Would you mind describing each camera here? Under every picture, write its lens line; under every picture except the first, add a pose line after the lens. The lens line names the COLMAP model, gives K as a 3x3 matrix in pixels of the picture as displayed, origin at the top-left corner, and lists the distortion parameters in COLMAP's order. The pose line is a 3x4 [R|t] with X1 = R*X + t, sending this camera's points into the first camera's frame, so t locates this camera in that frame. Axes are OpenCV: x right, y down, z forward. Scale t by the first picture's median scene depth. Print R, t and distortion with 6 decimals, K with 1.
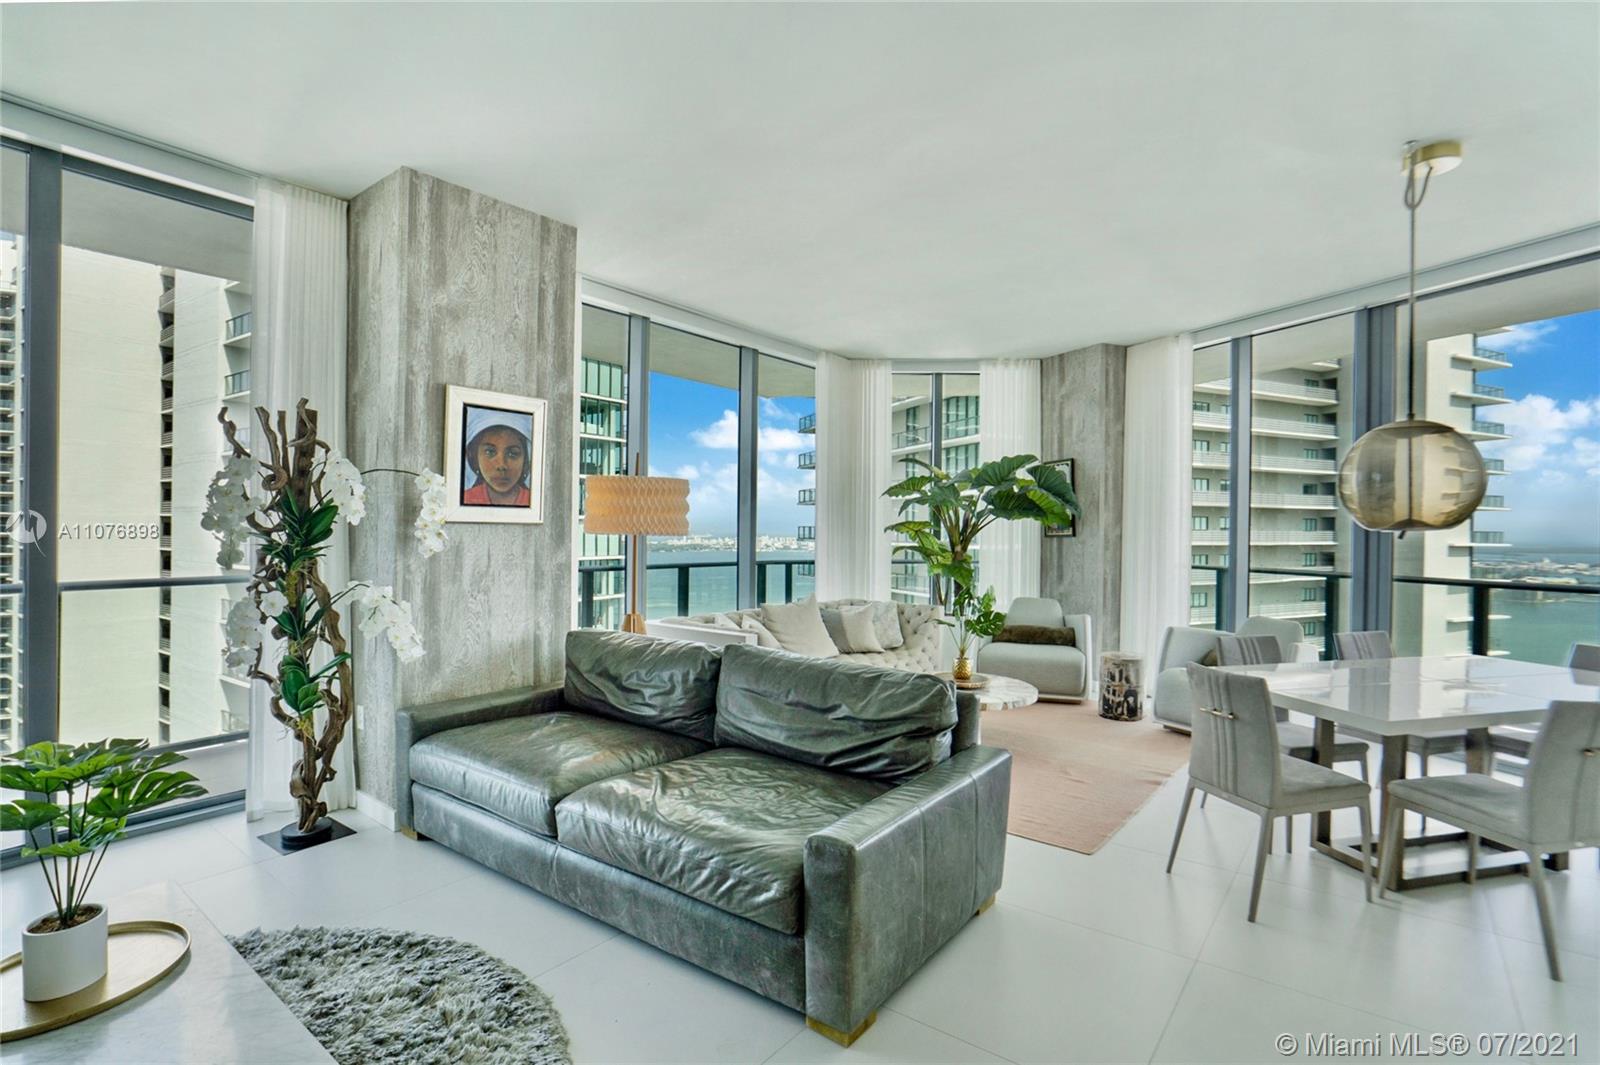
lens RADIAL K [[769.0, 0, 808.8], [0, 769.0, 540.3], [0, 0, 1]] dist [-0.016776, 0.001602]
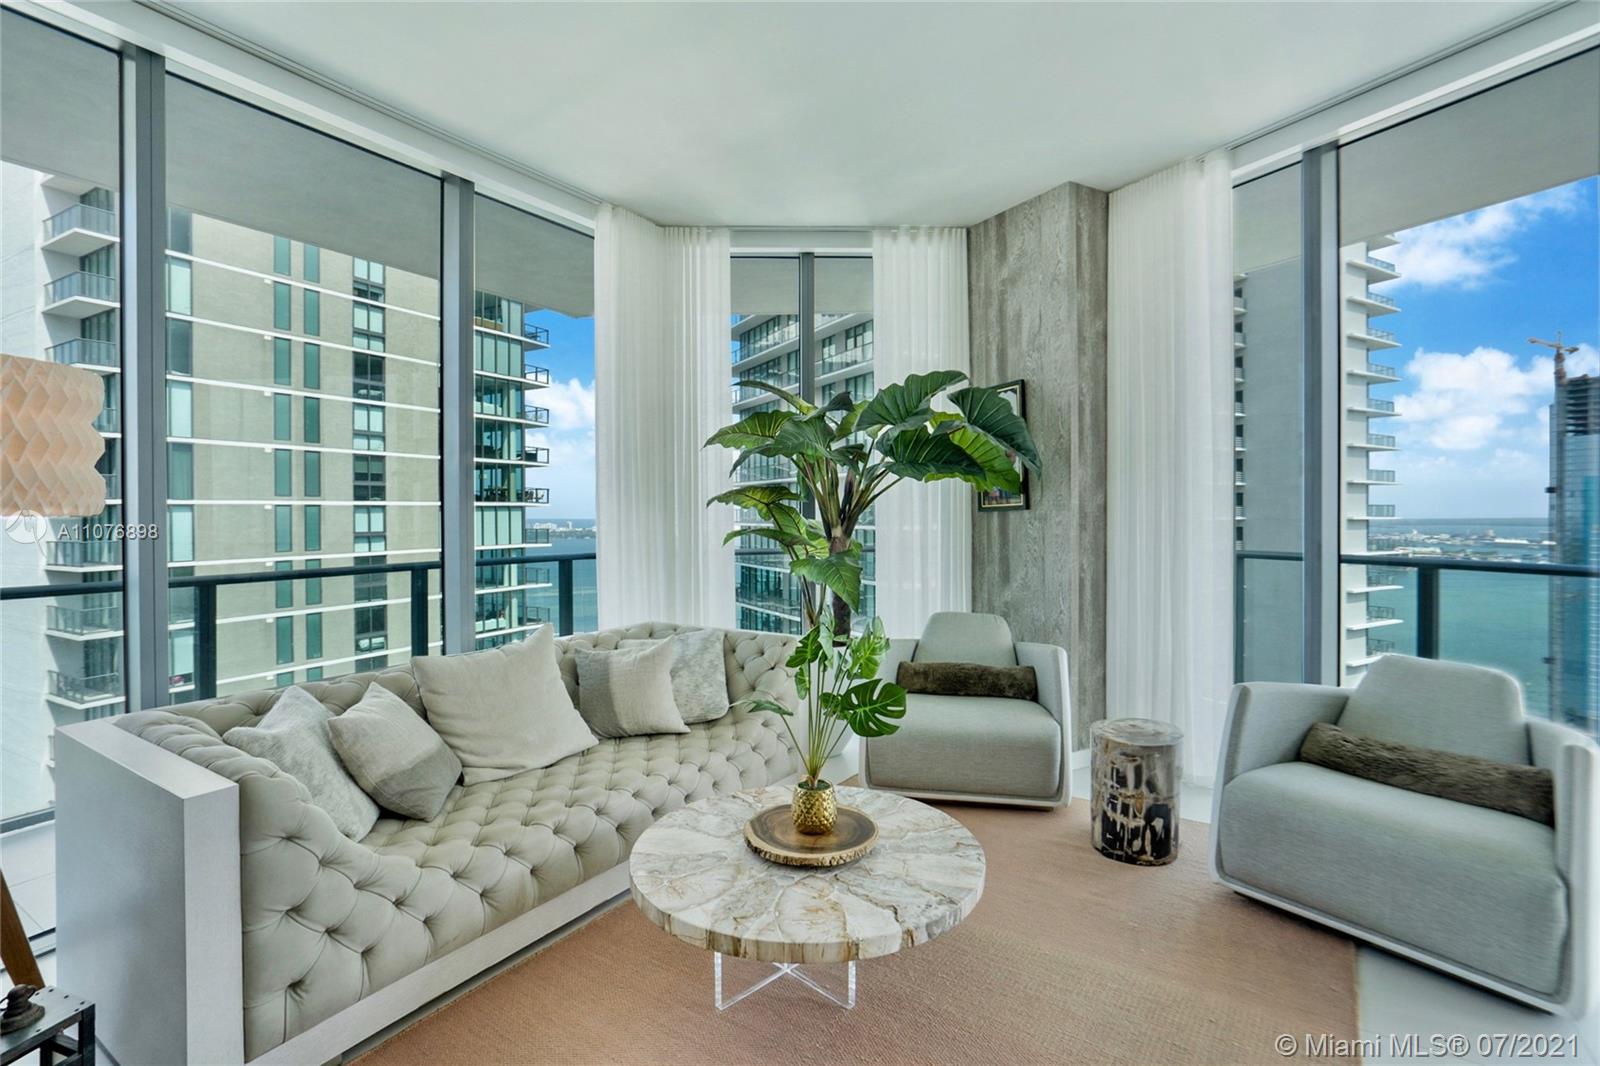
lens RADIAL K [[769.0, 0, 798.9], [0, 769.0, 526.6], [0, 0, 1]] dist [-0.016776, 0.001602]
pose [[0.995968, -0.016582, 0.088168, 0.112453], [0.016296, 0.999859, 0.003960, 0.003518], [-0.088221, -0.002507, 0.996098, 0.410881]]
